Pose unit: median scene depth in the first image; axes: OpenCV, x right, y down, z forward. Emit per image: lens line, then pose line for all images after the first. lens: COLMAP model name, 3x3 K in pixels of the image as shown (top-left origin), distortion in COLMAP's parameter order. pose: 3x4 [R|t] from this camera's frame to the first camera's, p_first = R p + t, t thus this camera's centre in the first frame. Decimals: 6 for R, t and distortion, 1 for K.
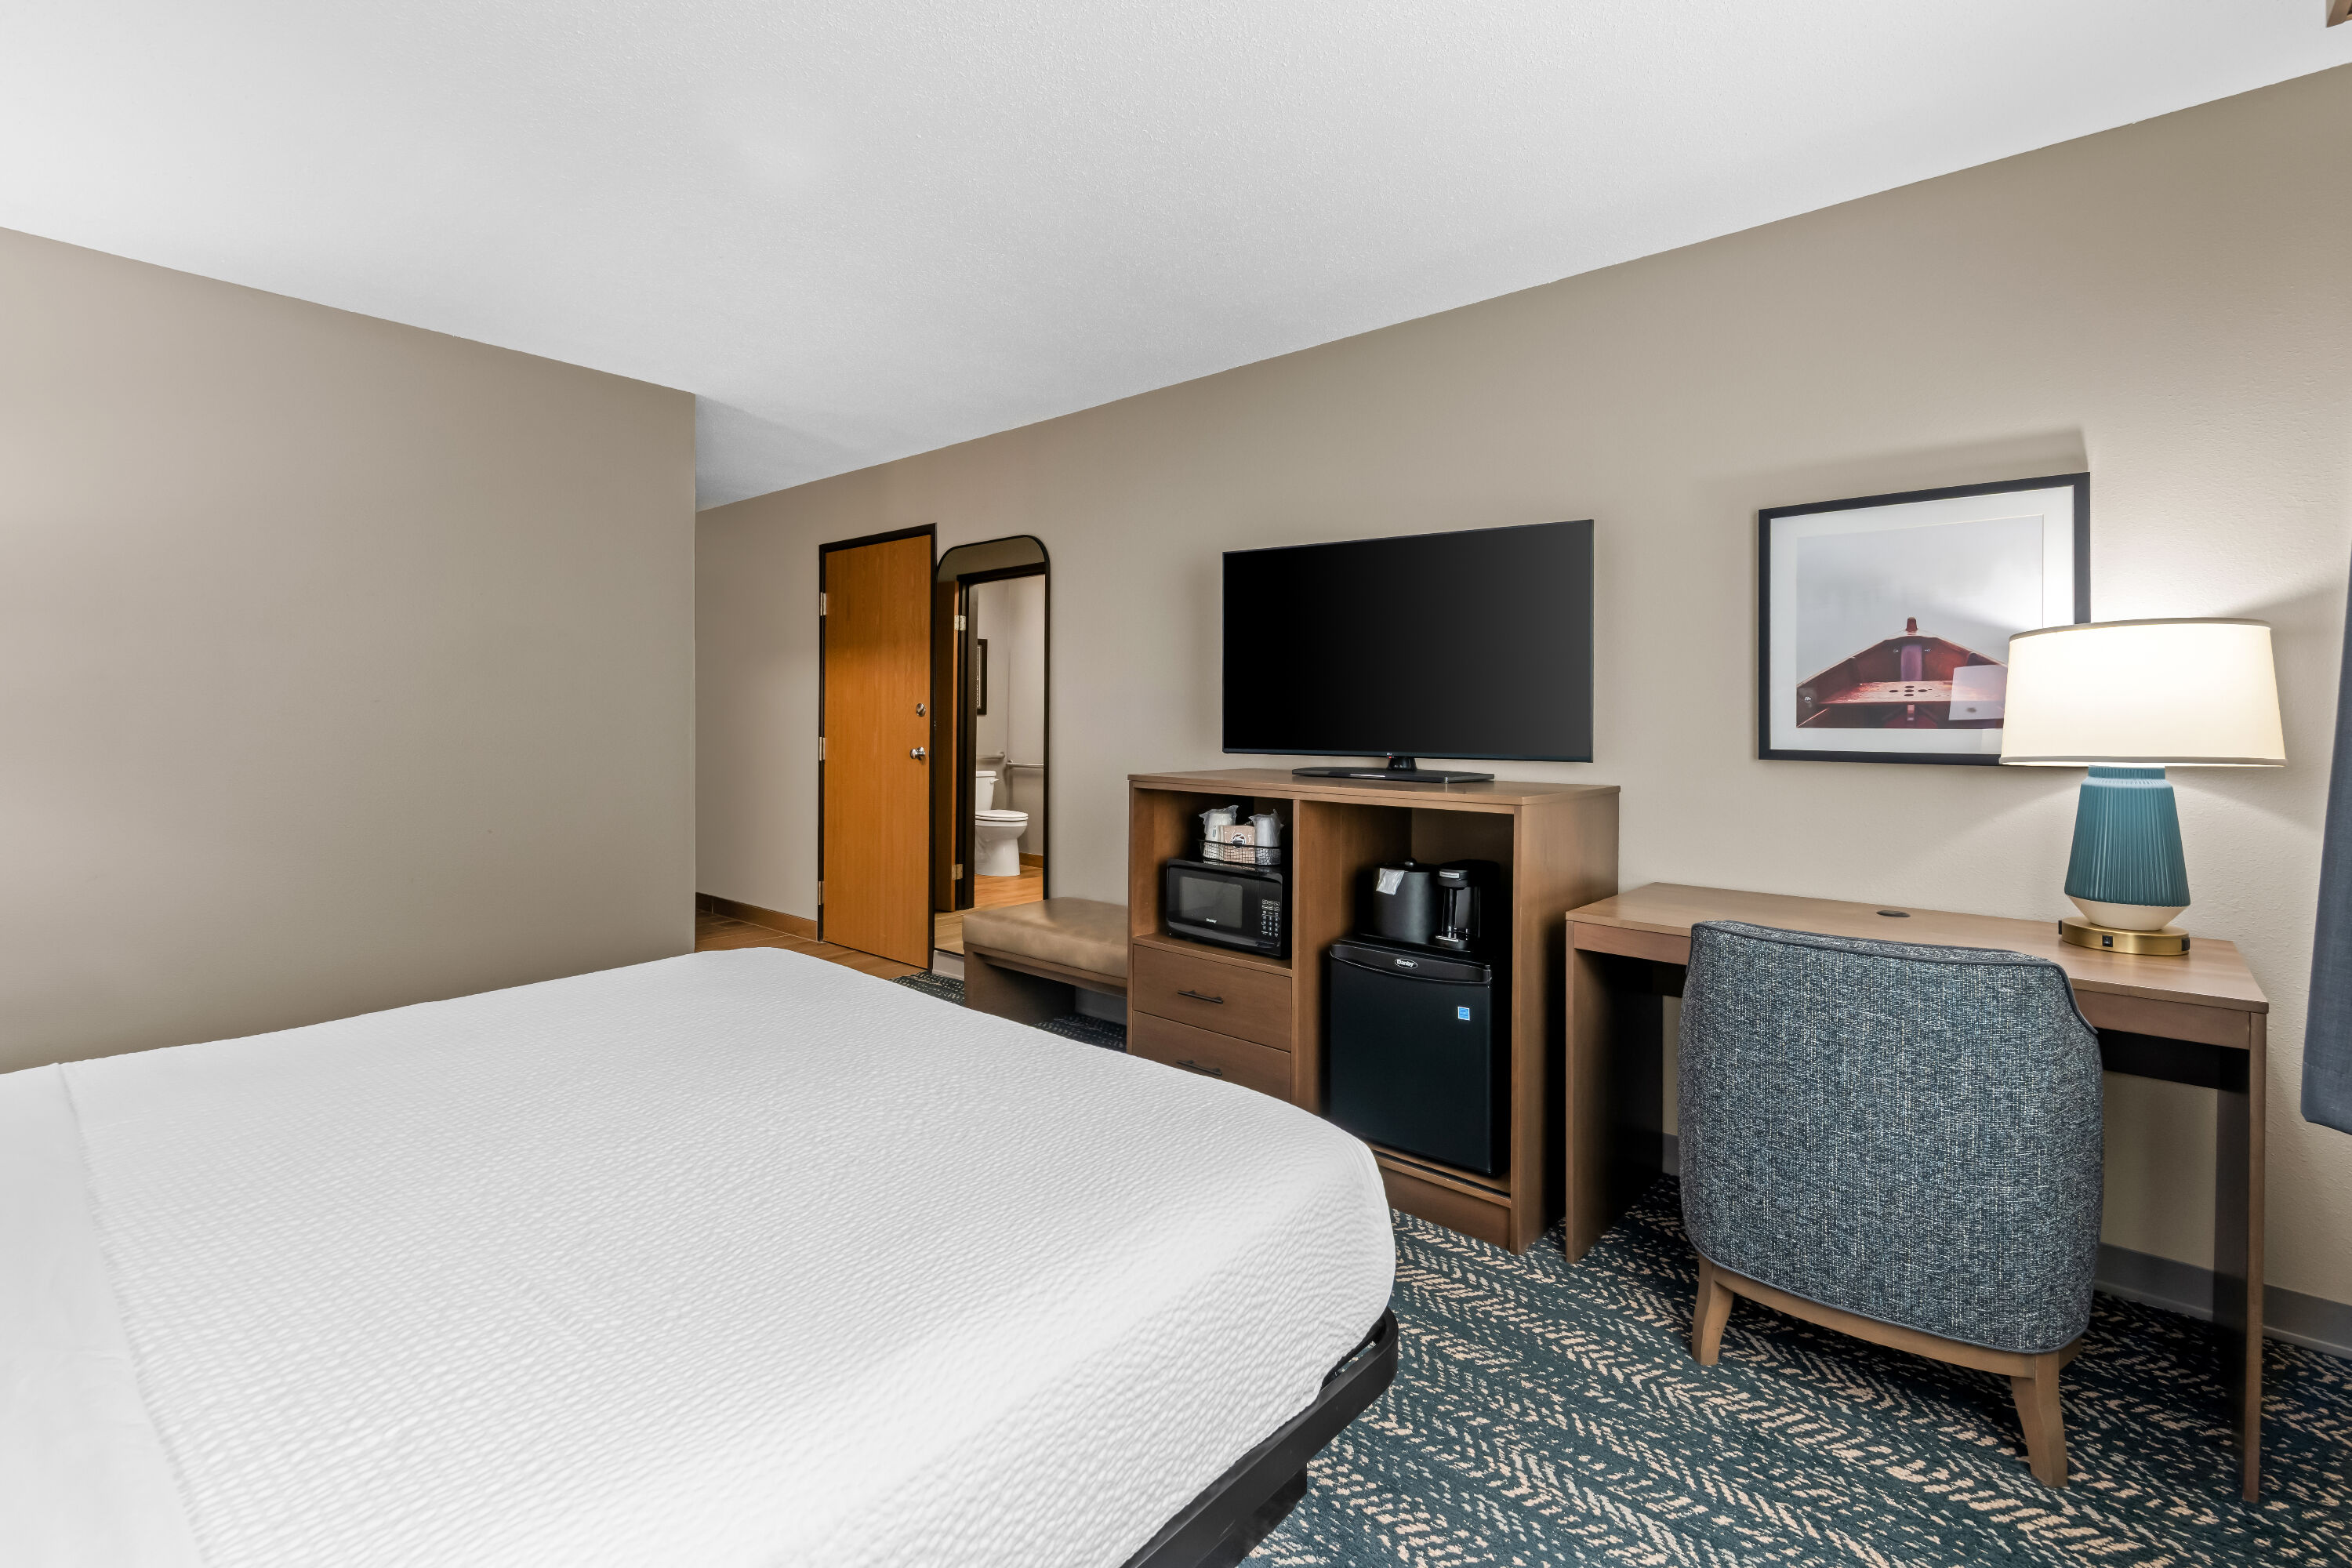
lens RADIAL K [[1100.5, 0, 1237.6], [0, 1100.5, 690.8], [0, 0, 1]] dist [0.018980, -0.004988]
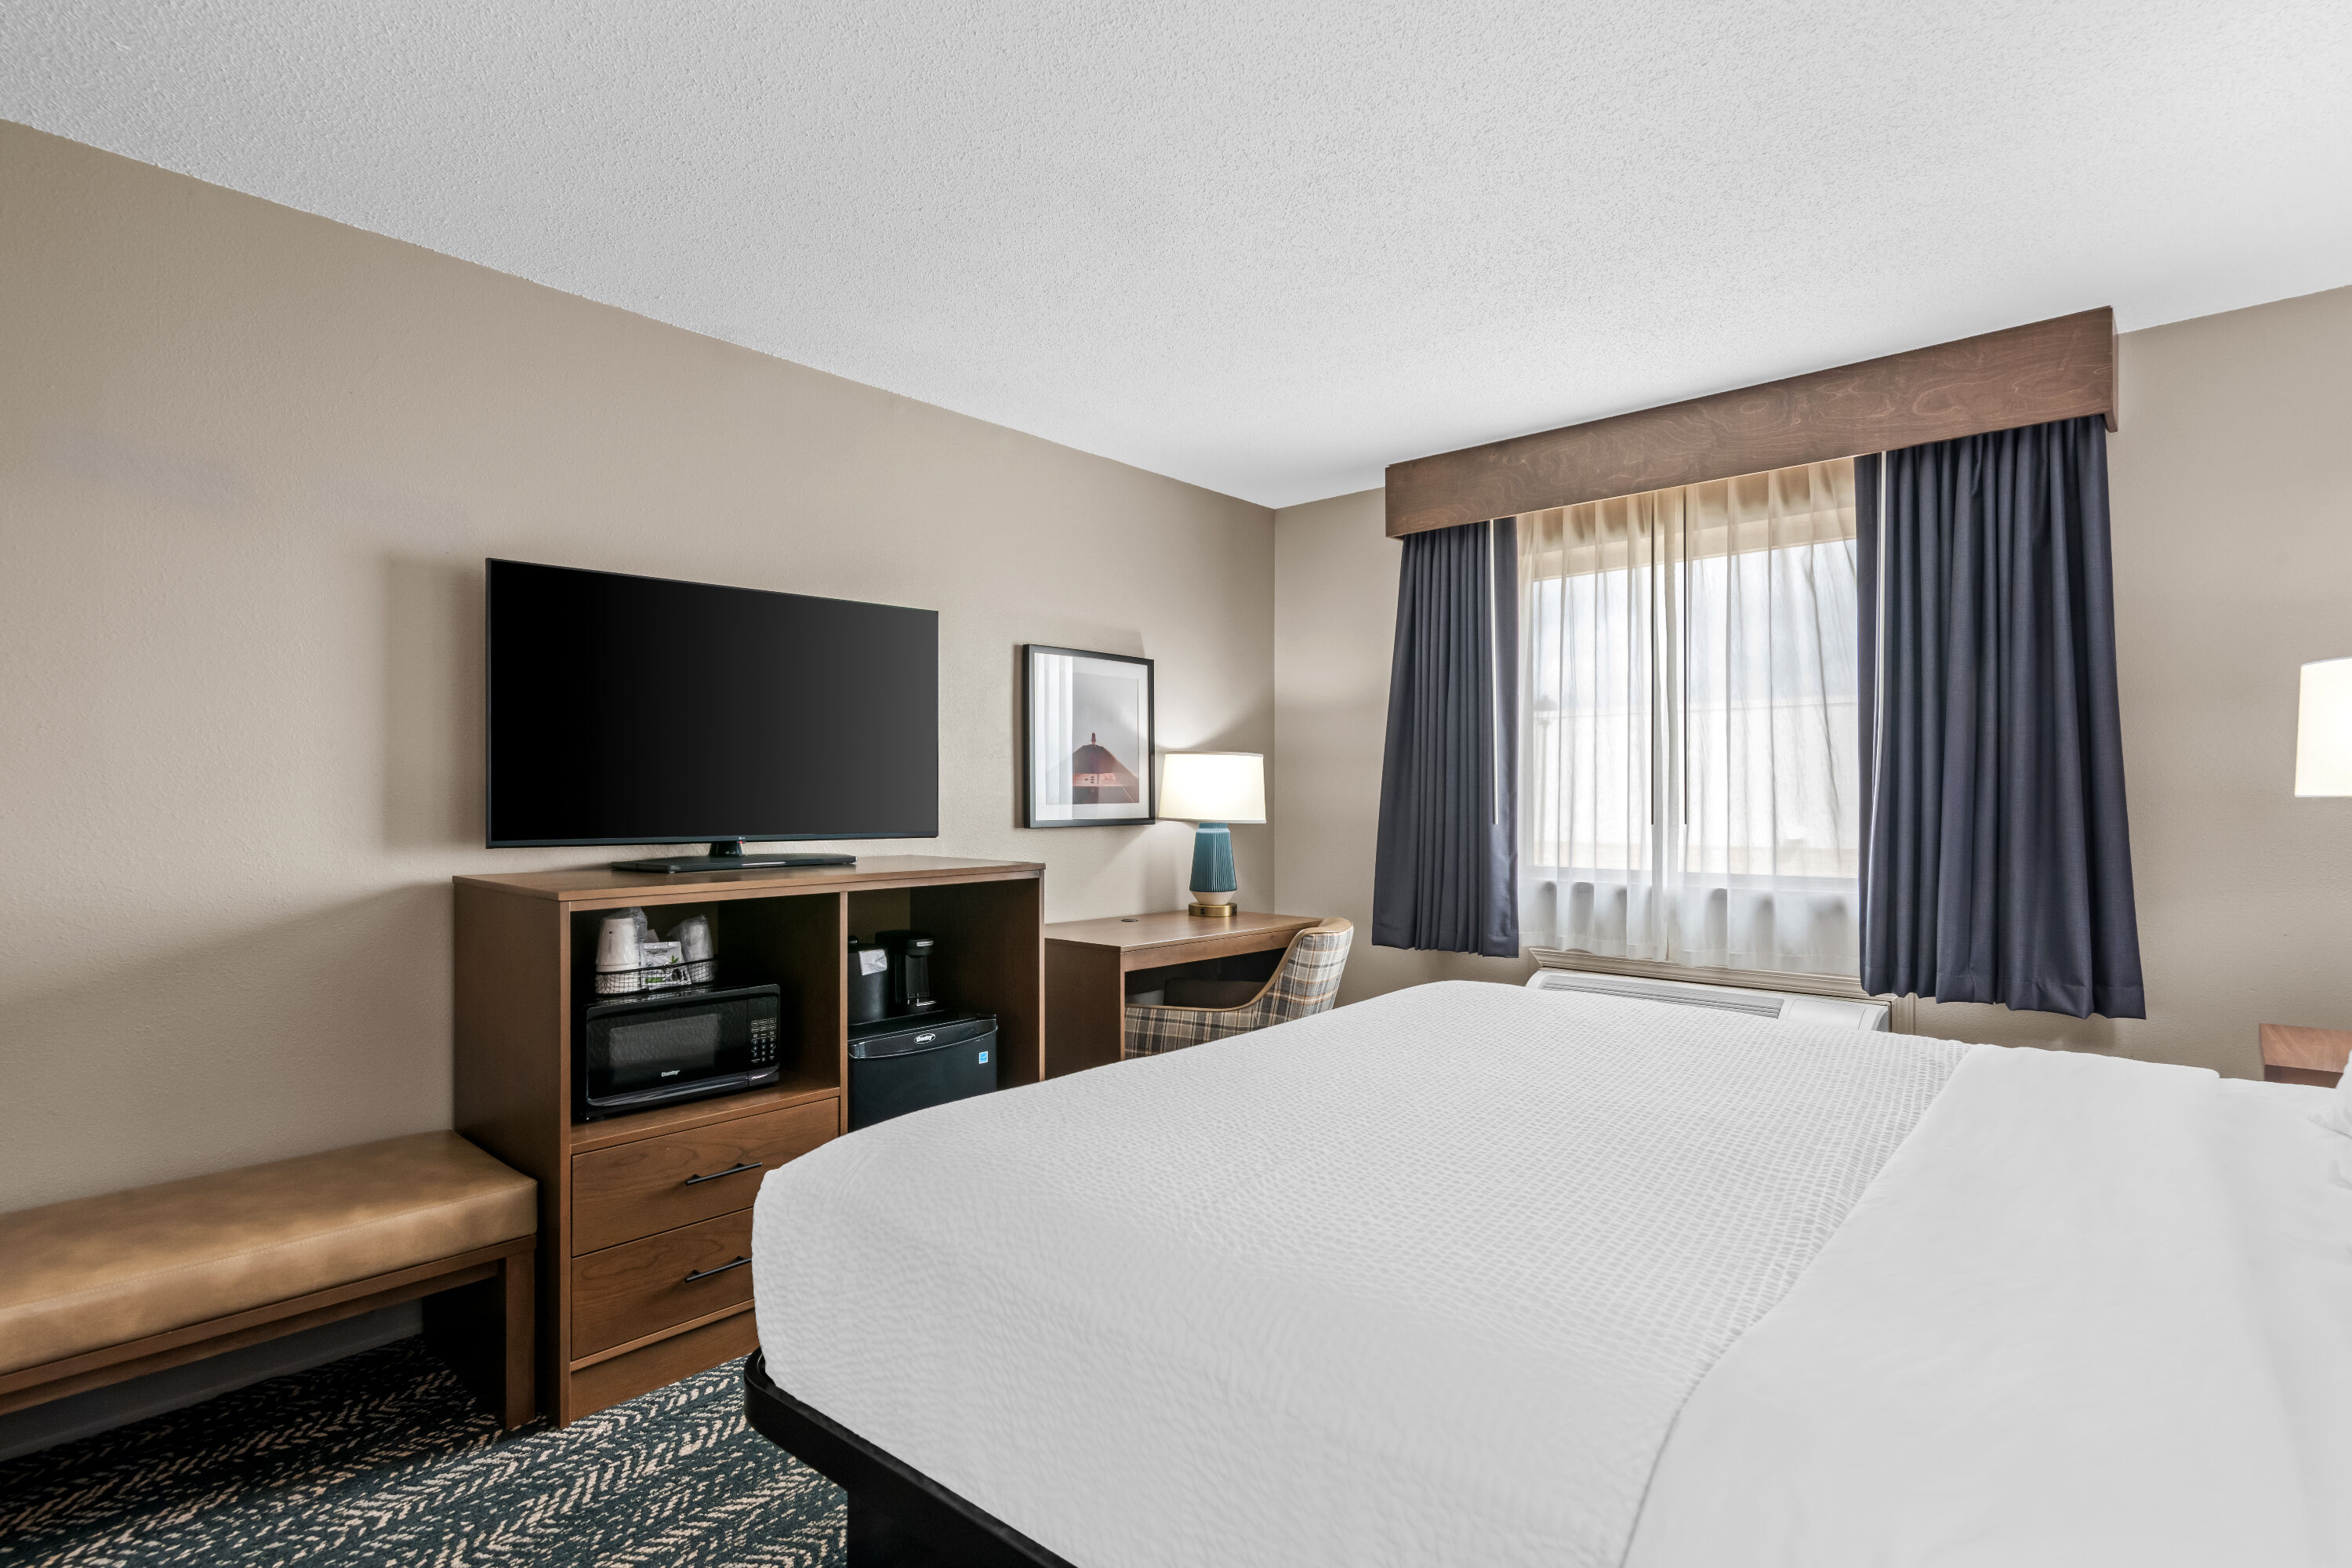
lens RADIAL K [[1192.7, 0, 1157.9], [0, 1192.7, 804.6], [0, 0, 1]] dist [0.023454, -0.003409]
pose [[-0.009160, -0.007110, 0.999933, -0.604957], [-0.032925, 0.999435, 0.006805, 0.011387], [-0.999416, -0.032861, -0.009389, 0.512805]]
